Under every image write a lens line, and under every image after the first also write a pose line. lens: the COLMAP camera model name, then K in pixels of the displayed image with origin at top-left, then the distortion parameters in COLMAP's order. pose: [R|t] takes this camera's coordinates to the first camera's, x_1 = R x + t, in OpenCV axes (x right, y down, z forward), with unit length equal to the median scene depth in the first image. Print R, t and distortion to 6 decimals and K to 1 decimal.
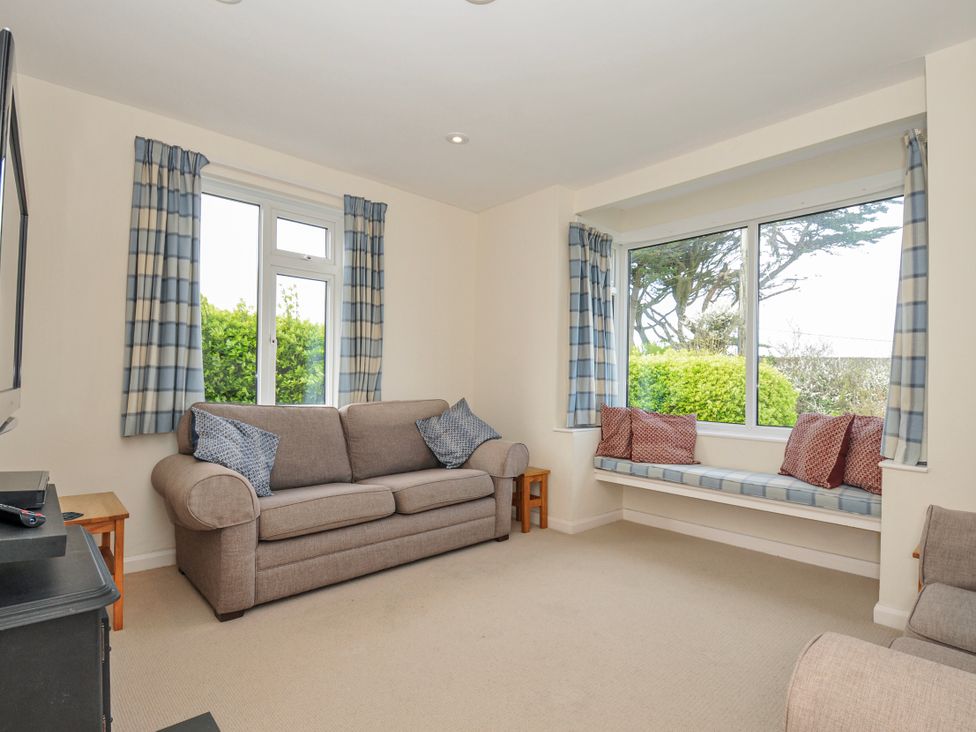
lens RADIAL K [[493.6, 0, 530.6], [0, 493.6, 372.6], [0, 0, 1]] dist [-0.001327, -0.000237]
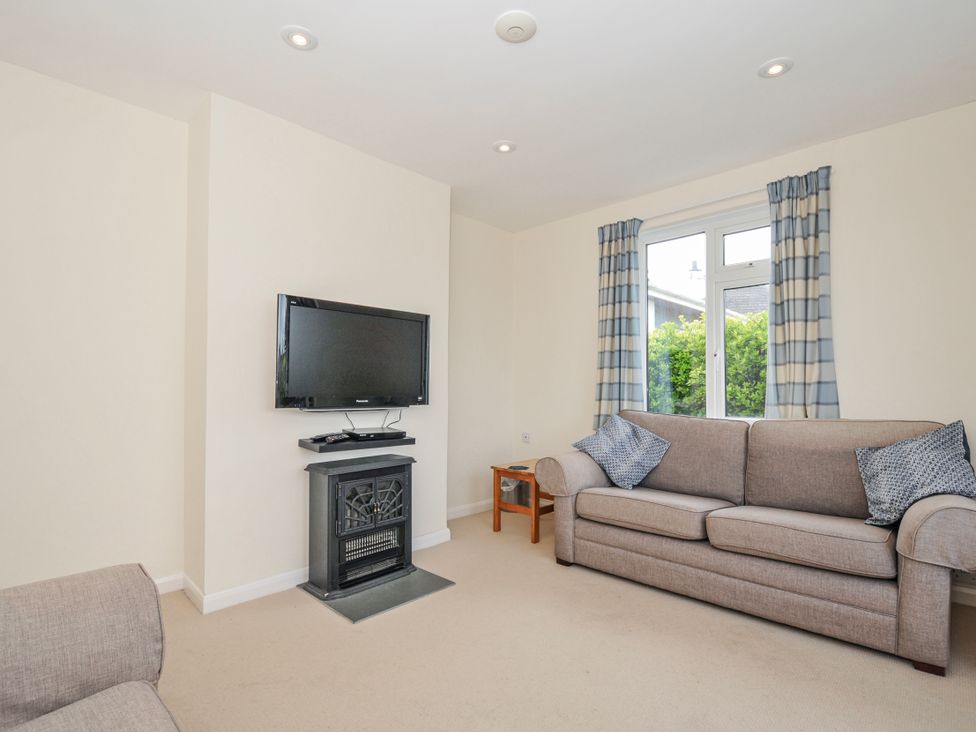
lens RADIAL K [[491.1, 0, 490.1], [0, 491.1, 374.1], [0, 0, 1]] dist [0.014633, -0.028117]
pose [[0.026150, -0.044172, -0.998682, 0.579758], [0.015310, 0.998924, -0.043782, 0.016939], [0.999541, -0.014145, 0.026798, 0.564076]]
